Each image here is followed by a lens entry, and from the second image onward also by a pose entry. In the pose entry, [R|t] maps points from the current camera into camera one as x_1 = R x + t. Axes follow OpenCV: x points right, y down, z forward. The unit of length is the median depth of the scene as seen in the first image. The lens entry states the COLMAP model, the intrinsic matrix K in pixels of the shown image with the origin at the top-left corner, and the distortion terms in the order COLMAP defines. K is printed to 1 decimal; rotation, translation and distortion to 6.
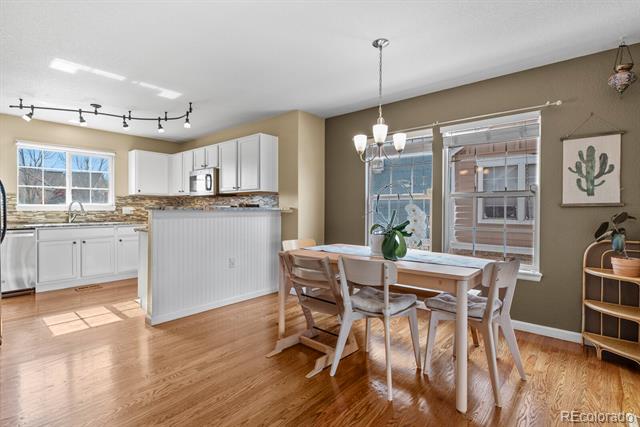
lens RADIAL K [[308.5, 0, 319.9], [0, 308.5, 211.1], [0, 0, 1]] dist [0.000195, 0.002176]
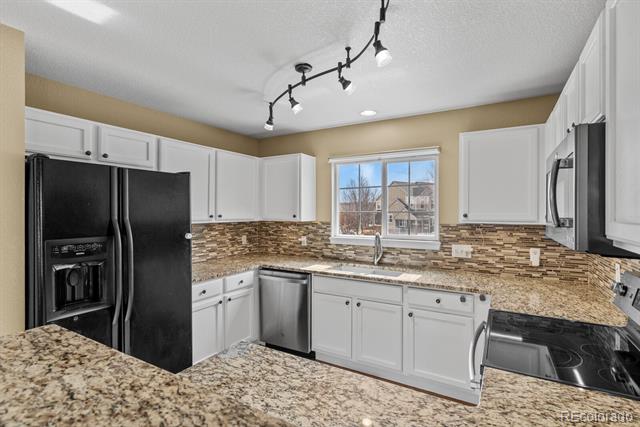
lens RADIAL K [[308.5, 0, 322.6], [0, 308.5, 212.2], [0, 0, 1]] dist [0.000195, 0.002176]
pose [[0.180047, 0.000096, -0.983658, -0.167720], [-0.009844, 0.999950, -0.001705, -0.078017], [0.983609, 0.009990, 0.180039, 0.791664]]
